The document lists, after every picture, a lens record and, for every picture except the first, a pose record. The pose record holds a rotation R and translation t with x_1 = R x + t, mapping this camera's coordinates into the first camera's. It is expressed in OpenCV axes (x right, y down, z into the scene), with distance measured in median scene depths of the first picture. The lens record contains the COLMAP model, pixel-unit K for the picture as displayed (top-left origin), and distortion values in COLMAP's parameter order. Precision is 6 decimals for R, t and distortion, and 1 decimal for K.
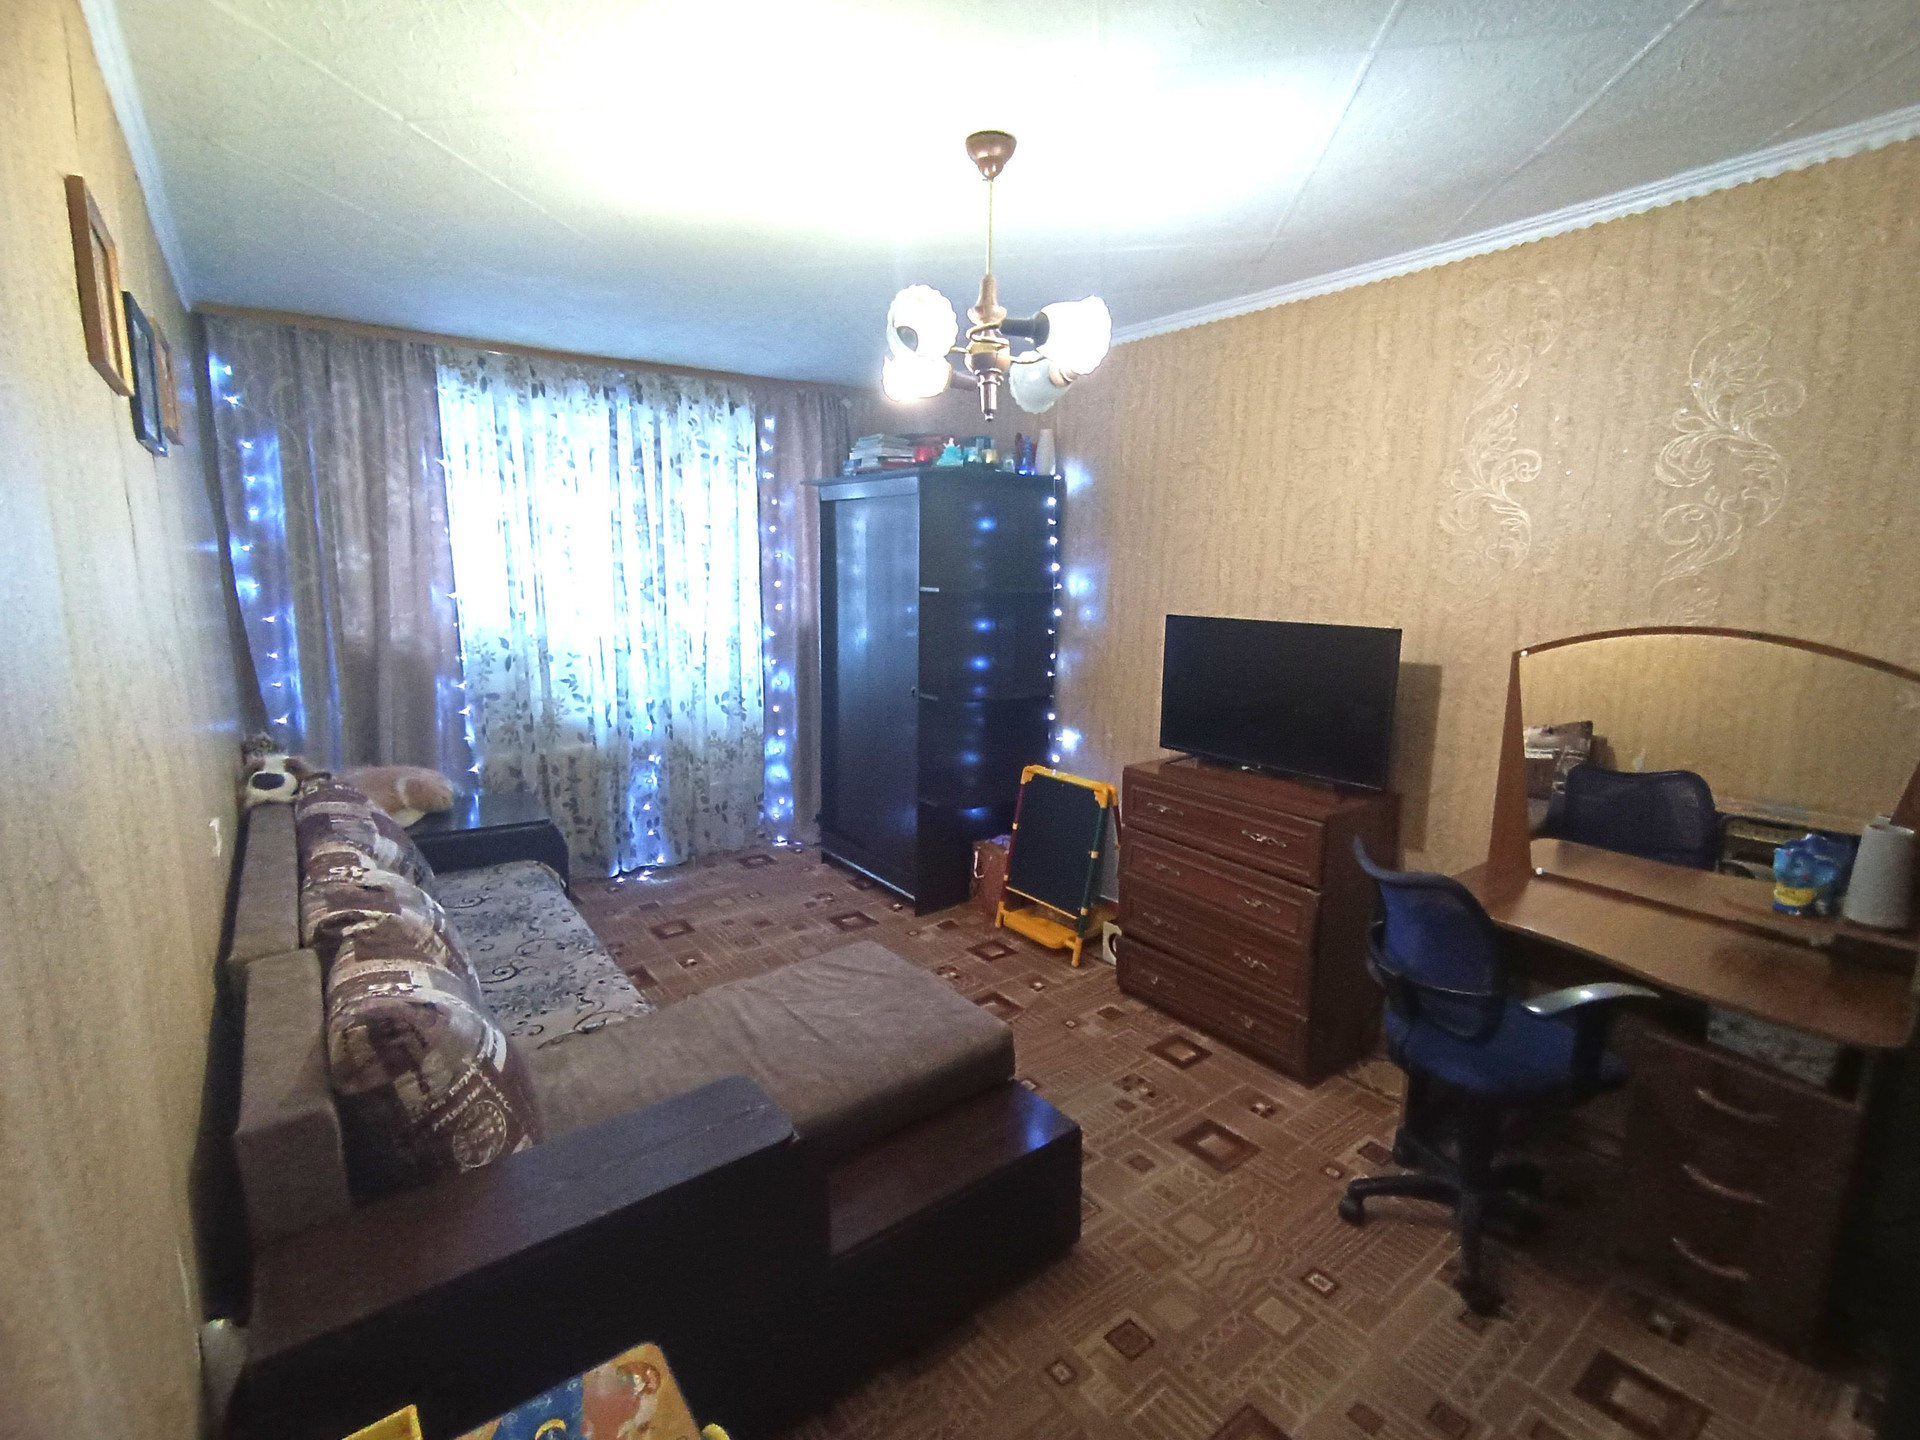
lens RADIAL K [[882.9, 0, 988.8], [0, 882.9, 714.5], [0, 0, 1]] dist [0.004511, 0.002426]
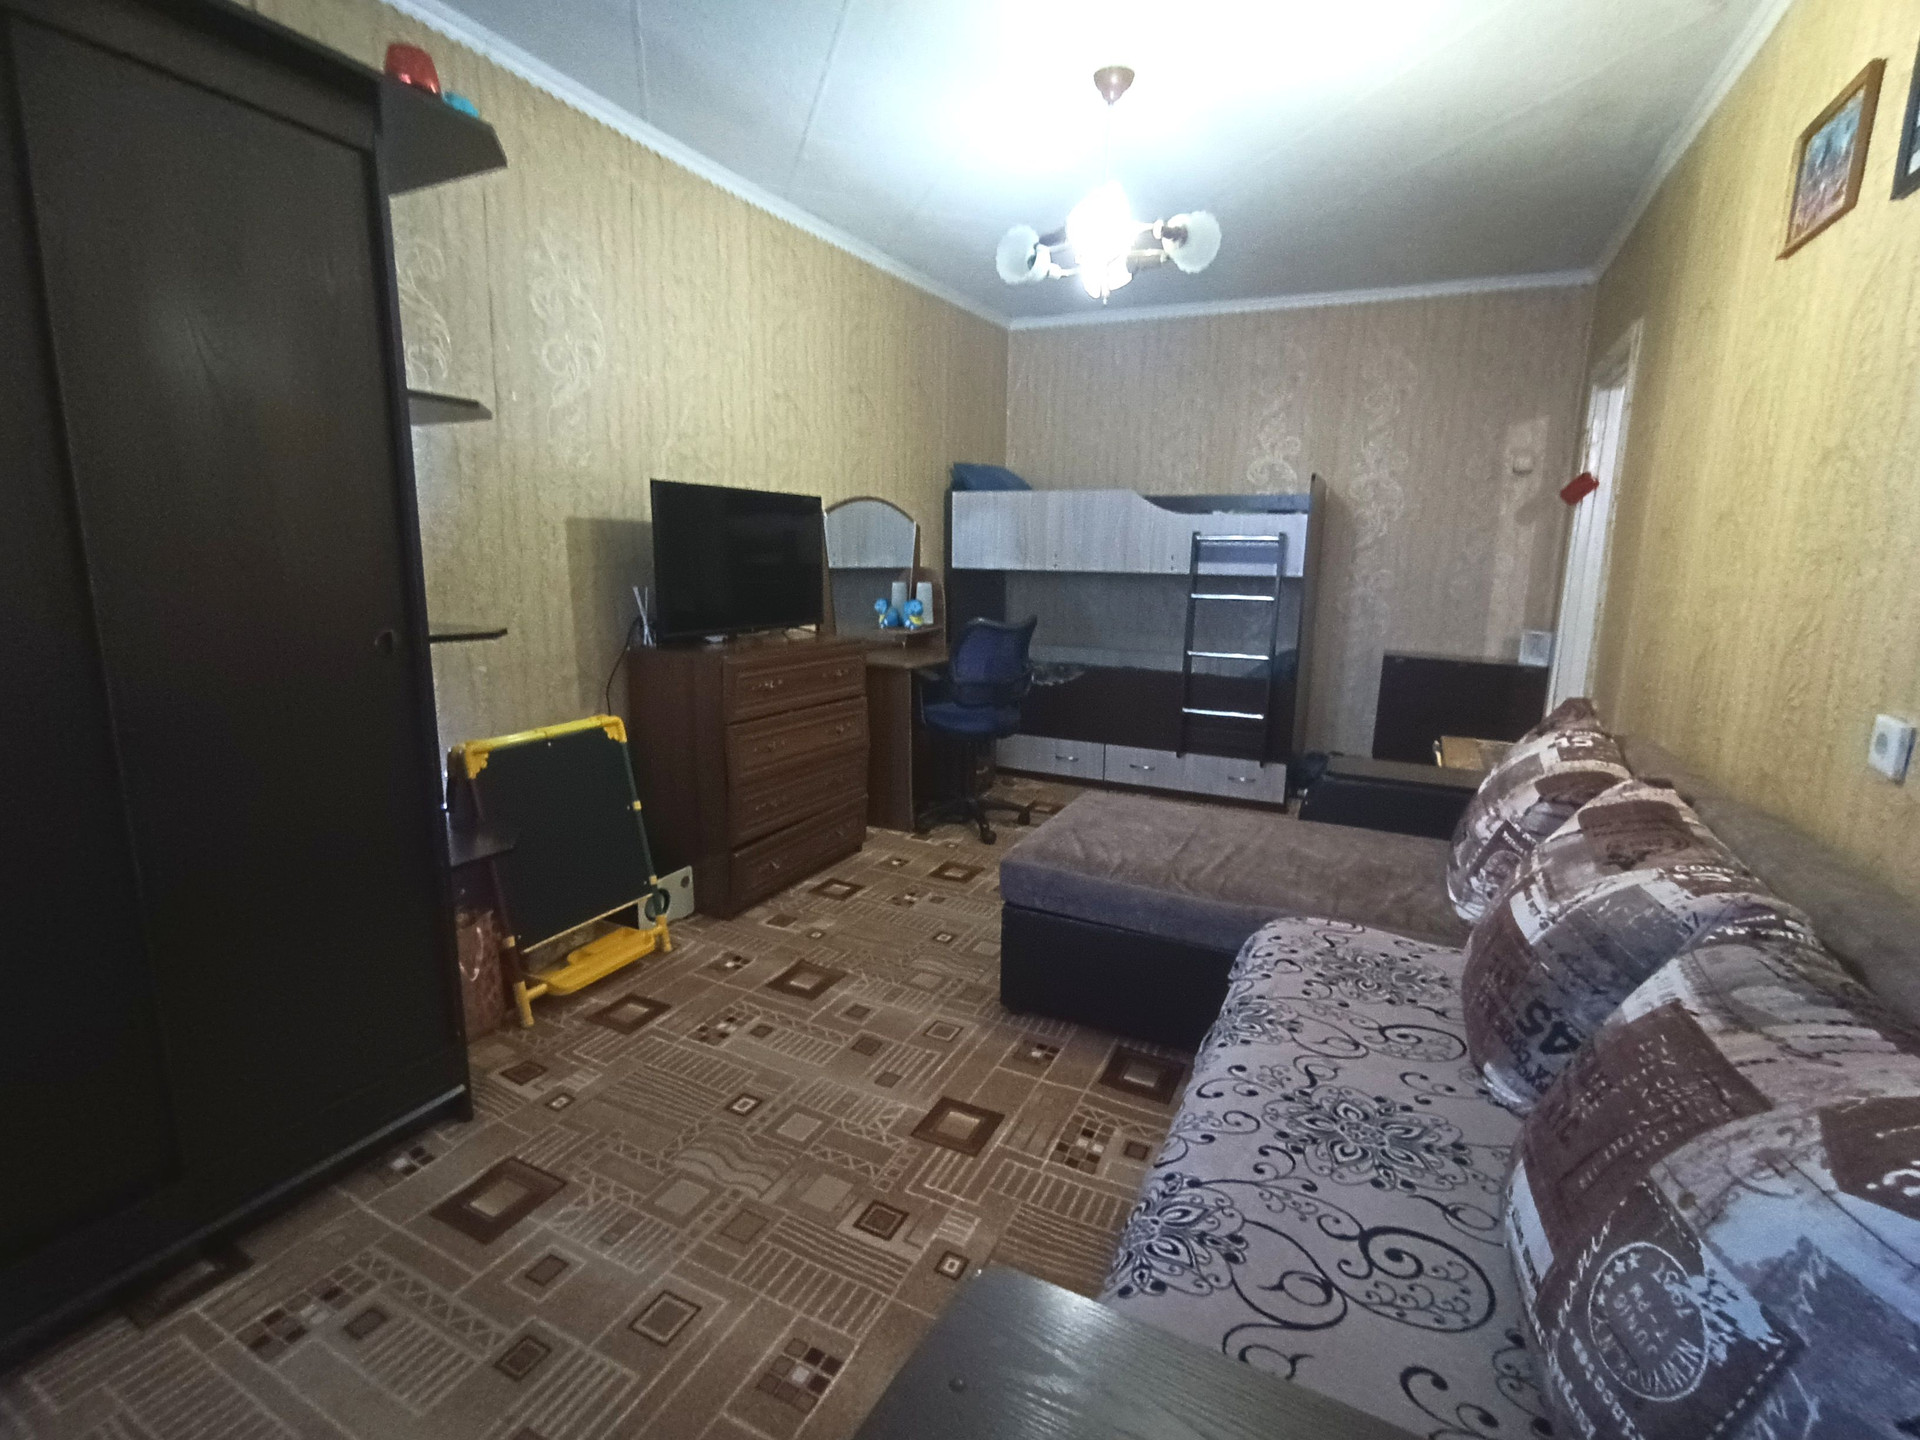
lens RADIAL K [[882.9, 0, 952.1], [0, 882.9, 714.1], [0, 0, 1]] dist [0.004511, 0.002426]
pose [[-0.410491, -0.184487, 0.893007, -0.878037], [0.133931, 0.956501, 0.259169, -0.100275], [-0.901975, 0.225988, -0.367927, 1.387174]]
